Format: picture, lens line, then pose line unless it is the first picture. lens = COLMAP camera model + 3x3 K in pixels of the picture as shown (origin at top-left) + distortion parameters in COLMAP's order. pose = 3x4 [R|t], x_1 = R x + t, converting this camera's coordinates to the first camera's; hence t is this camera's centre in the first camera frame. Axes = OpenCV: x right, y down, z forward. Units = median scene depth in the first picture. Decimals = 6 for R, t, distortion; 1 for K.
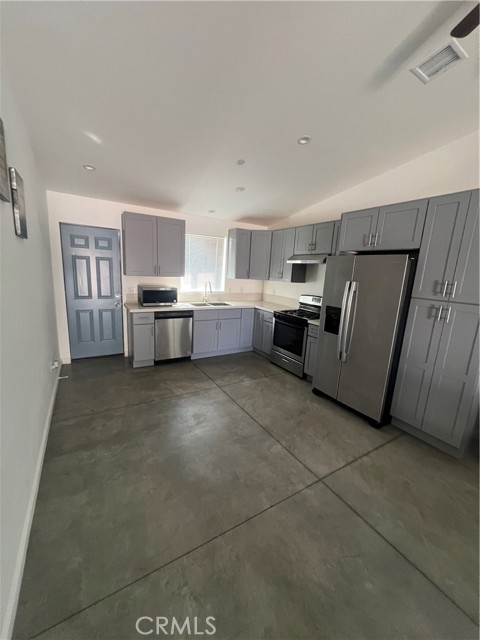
lens RADIAL K [[258.0, 0, 238.9], [0, 258.0, 318.3], [0, 0, 1]] dist [-0.001943, 0.000668]
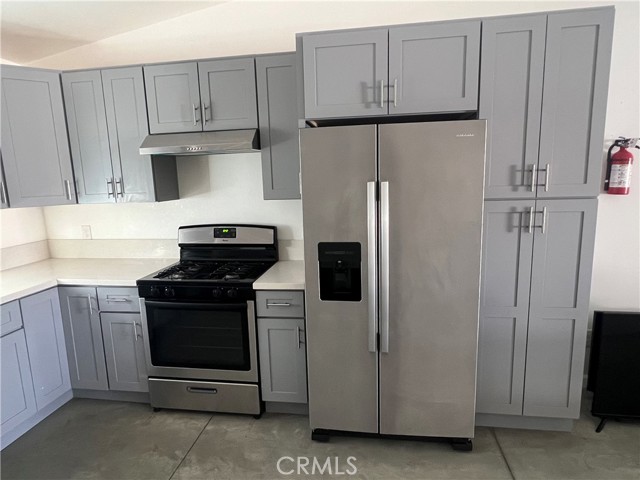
lens RADIAL K [[395.0, 0, 314.8], [0, 395.0, 241.1], [0, 0, 1]] dist [-0.000167, -0.001146]
pose [[0.638201, -0.197176, 0.744192, -0.136833], [0.206124, 0.975118, 0.081593, -0.091575], [-0.741763, 0.101323, 0.662964, 0.478374]]
